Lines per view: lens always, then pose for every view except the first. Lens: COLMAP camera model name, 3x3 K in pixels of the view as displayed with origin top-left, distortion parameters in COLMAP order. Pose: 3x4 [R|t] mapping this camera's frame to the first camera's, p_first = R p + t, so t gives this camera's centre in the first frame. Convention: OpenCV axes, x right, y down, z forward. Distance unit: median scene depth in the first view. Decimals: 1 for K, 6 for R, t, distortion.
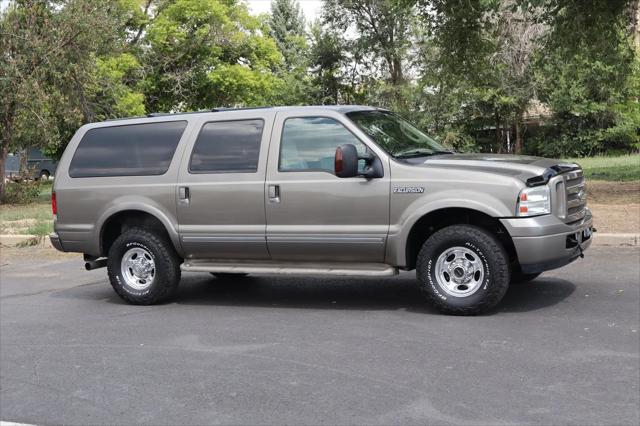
lens RADIAL K [[859.8, 0, 320.0], [0, 859.8, 213.0], [0, 0, 1]] dist [0.024414, 0.021360]
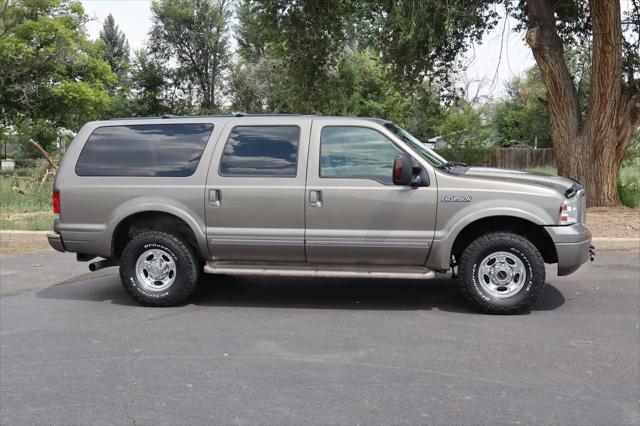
lens RADIAL K [[673.2, 0, 308.4], [0, 673.2, 215.0], [0, 0, 1]] dist [0.012232, 0.022944]
pose [[0.959037, 0.017197, 0.282757, -0.274667], [-0.018462, 0.999828, 0.001809, -0.003731], [-0.282678, -0.006956, 0.959190, 0.214592]]
